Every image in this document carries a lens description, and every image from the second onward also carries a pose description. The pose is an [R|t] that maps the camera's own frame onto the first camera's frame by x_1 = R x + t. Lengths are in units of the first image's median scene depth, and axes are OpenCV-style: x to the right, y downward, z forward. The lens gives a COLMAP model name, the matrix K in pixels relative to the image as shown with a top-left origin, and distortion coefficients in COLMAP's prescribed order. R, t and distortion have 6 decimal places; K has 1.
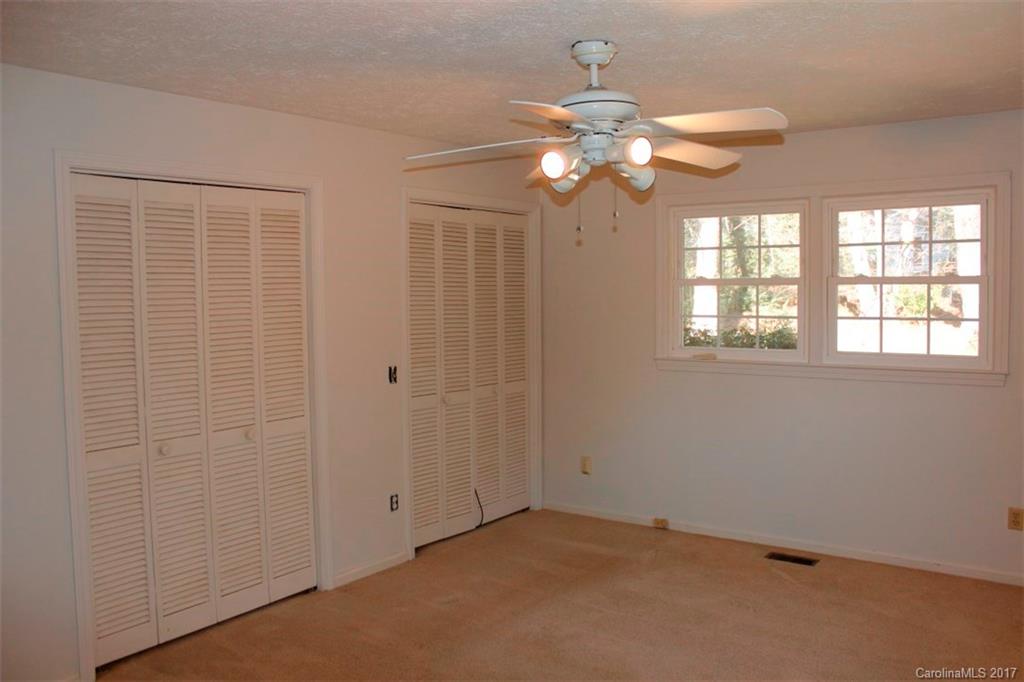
lens RADIAL K [[859.7, 0, 477.6], [0, 859.7, 337.4], [0, 0, 1]] dist [-0.088813, 0.005067]
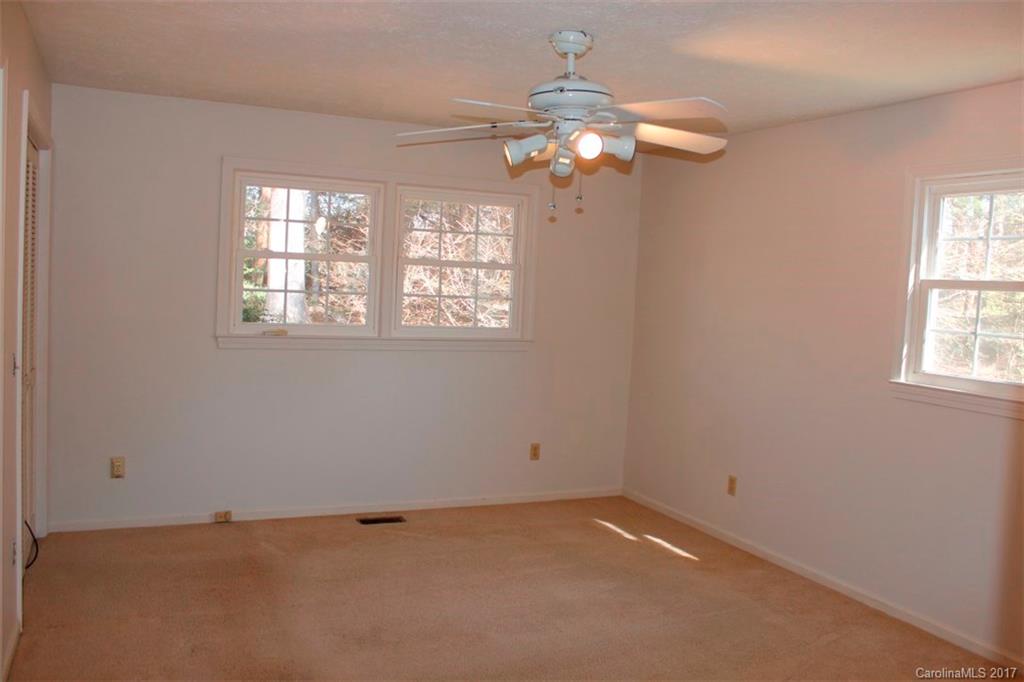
lens RADIAL K [[859.7, 0, 477.6], [0, 859.7, 337.4], [0, 0, 1]] dist [-0.088813, 0.005067]
pose [[0.493300, -0.034967, 0.869156, -0.438799], [-0.004093, 0.999087, 0.042518, -0.013871], [-0.869850, -0.024532, 0.492707, 0.321893]]
